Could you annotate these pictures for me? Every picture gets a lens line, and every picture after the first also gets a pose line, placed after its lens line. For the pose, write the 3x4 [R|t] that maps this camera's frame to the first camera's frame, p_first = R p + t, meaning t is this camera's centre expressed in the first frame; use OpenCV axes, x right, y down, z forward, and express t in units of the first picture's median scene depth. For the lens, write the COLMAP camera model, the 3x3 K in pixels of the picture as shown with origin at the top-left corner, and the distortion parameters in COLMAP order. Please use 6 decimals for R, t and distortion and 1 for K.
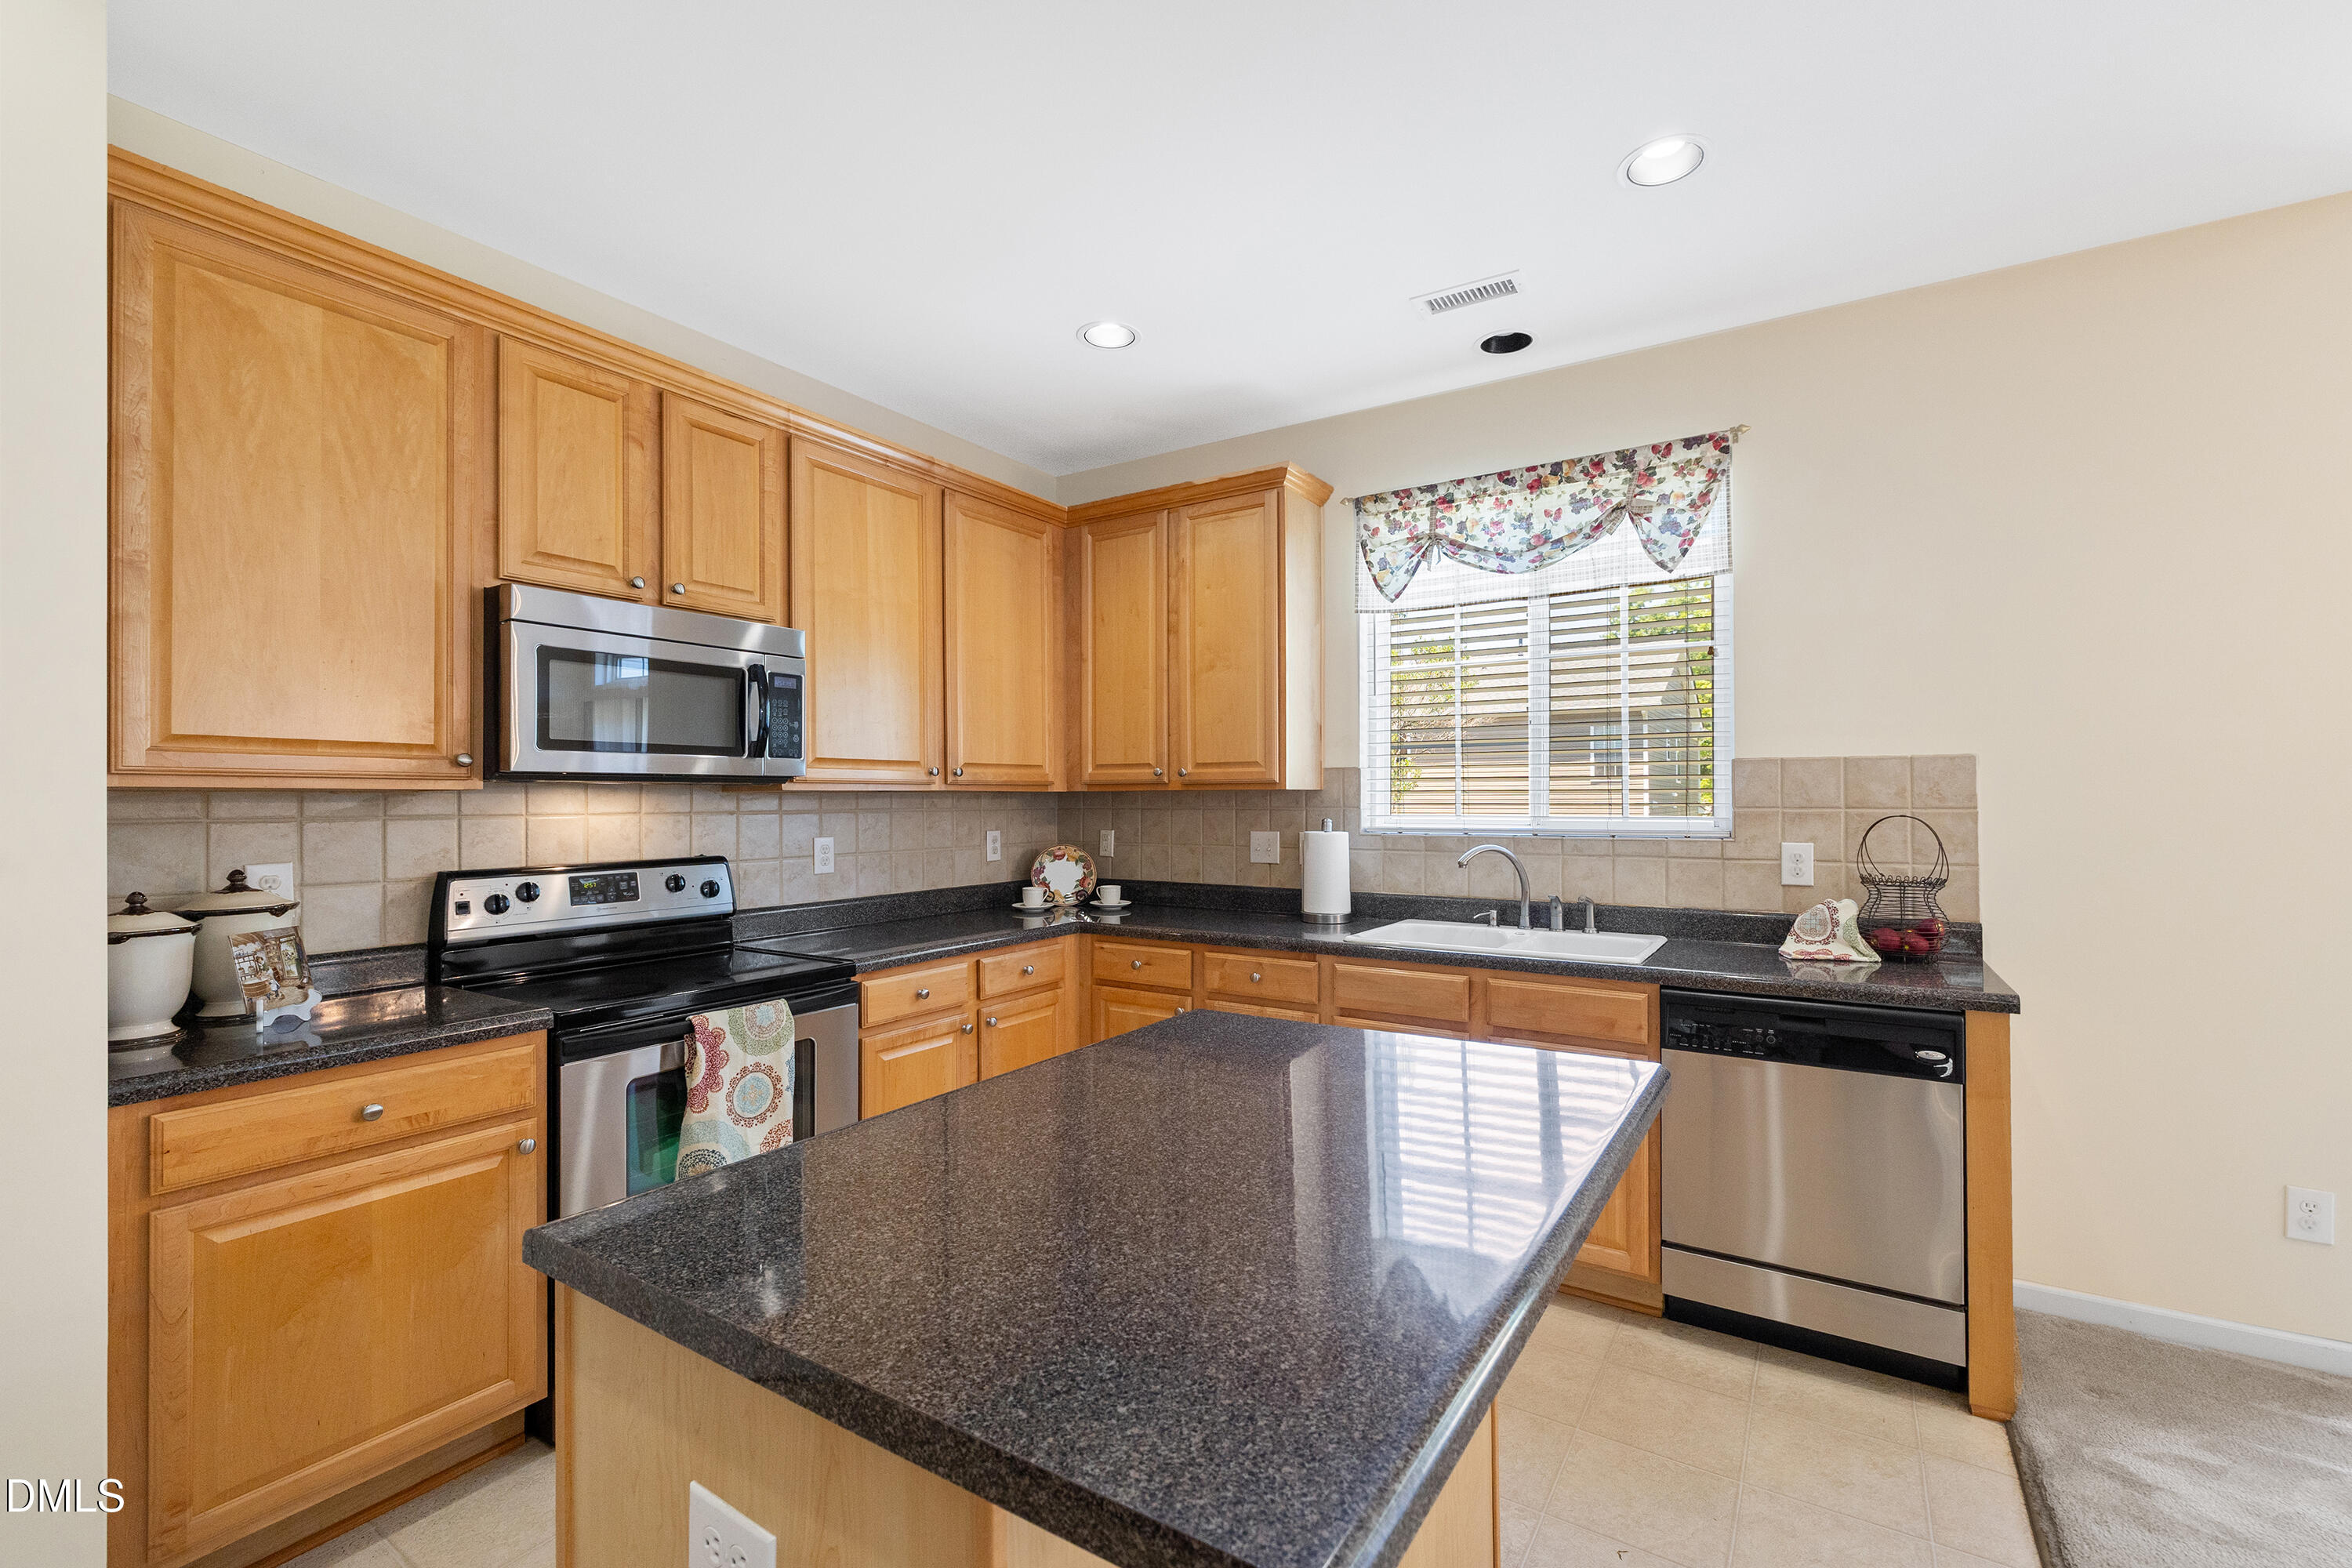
lens RADIAL K [[1001.1, 0, 1185.3], [0, 1001.1, 794.3], [0, 0, 1]] dist [0.000296, 0.000056]
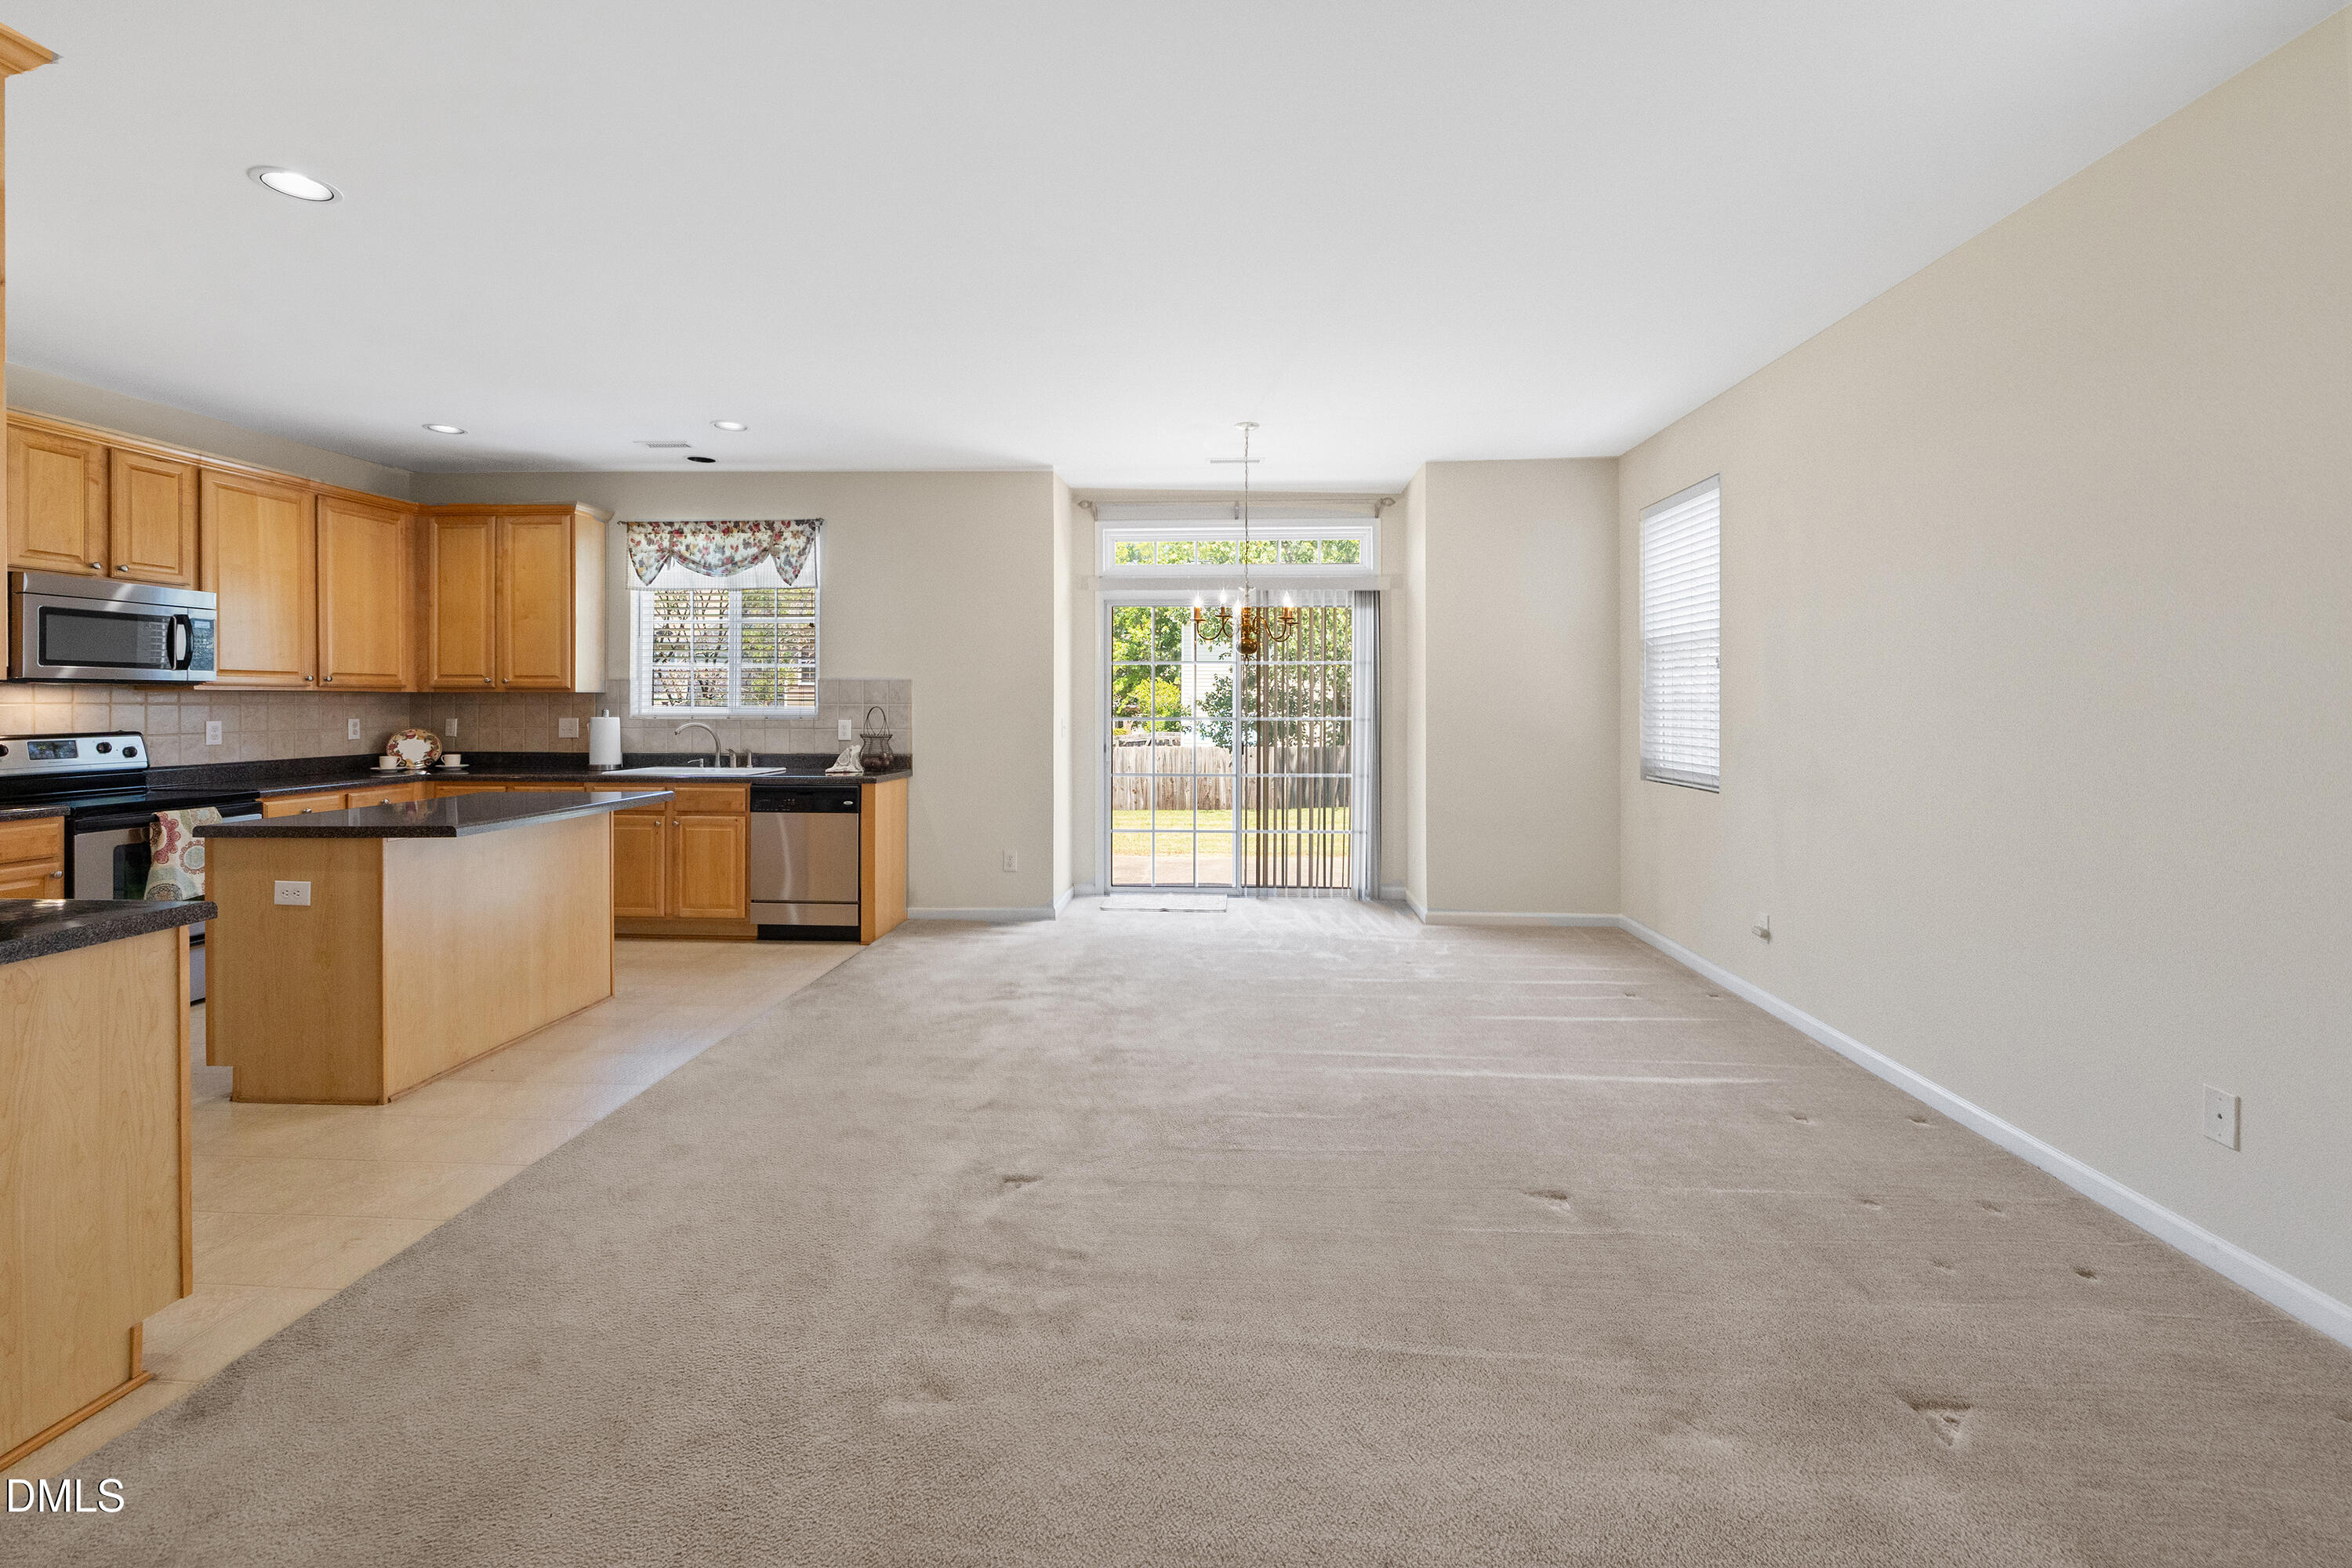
lens RADIAL K [[1009.4, 0, 1177.8], [0, 1009.4, 702.9], [0, 0, 1]] dist [-0.000911, 0.000637]
pose [[0.869446, 0.004540, 0.494008, 0.158097], [-0.006789, 0.999973, 0.002758, 0.002058], [-0.493982, -0.005751, 0.869453, -1.097441]]
